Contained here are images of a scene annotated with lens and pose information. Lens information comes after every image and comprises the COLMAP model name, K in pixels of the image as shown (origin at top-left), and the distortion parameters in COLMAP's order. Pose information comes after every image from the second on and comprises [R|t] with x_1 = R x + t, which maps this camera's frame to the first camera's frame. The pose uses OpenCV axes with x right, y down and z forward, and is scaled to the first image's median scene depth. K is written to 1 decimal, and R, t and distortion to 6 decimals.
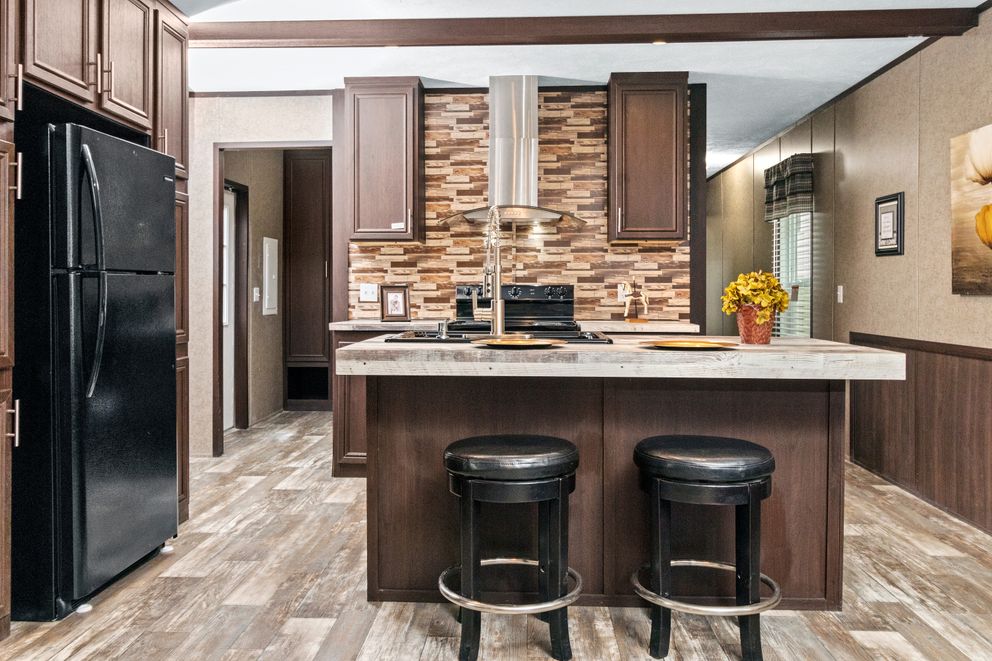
lens RADIAL K [[798.8, 0, 480.7], [0, 798.8, 289.8], [0, 0, 1]] dist [0.008493, -0.003501]
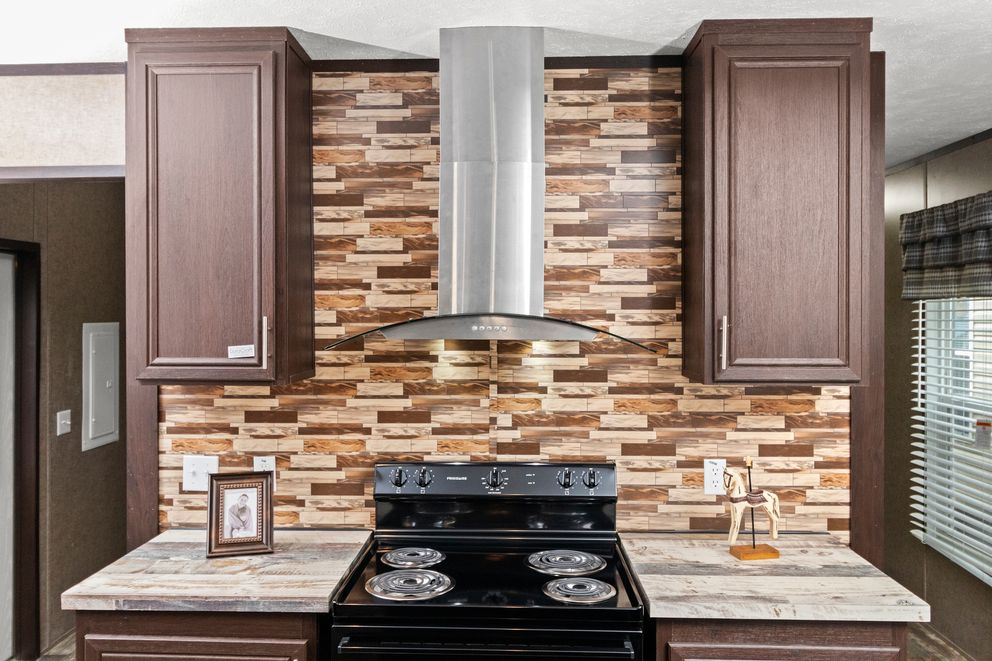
lens RADIAL K [[798.8, 0, 478.2], [0, 798.8, 318.4], [0, 0, 1]] dist [0.008493, -0.003501]
pose [[0.999797, -0.000945, 0.020143, 0.022468], [0.000815, 0.999979, 0.006464, -0.096499], [-0.020149, -0.006446, 0.999776, 0.506852]]
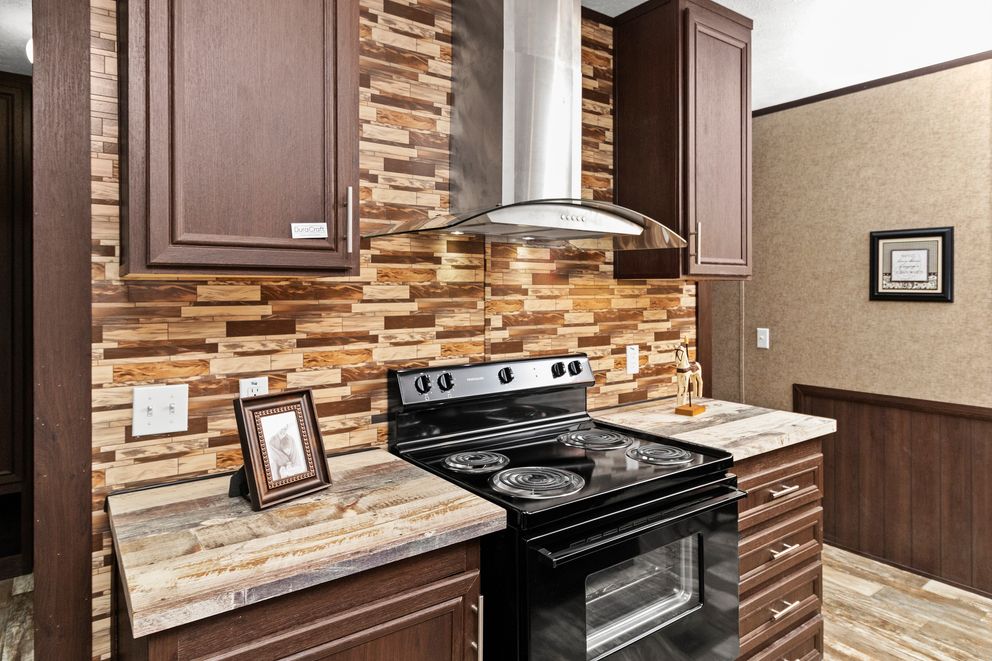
lens RADIAL K [[598.0, 0, 498.1], [0, 598.0, 288.6], [0, 0, 1]] dist [0.006134, -0.000113]
pose [[0.775735, -0.002234, 0.631055, -0.194179], [0.001708, 0.999998, 0.001441, -0.051890], [-0.631056, -0.000041, 0.775737, 0.700384]]
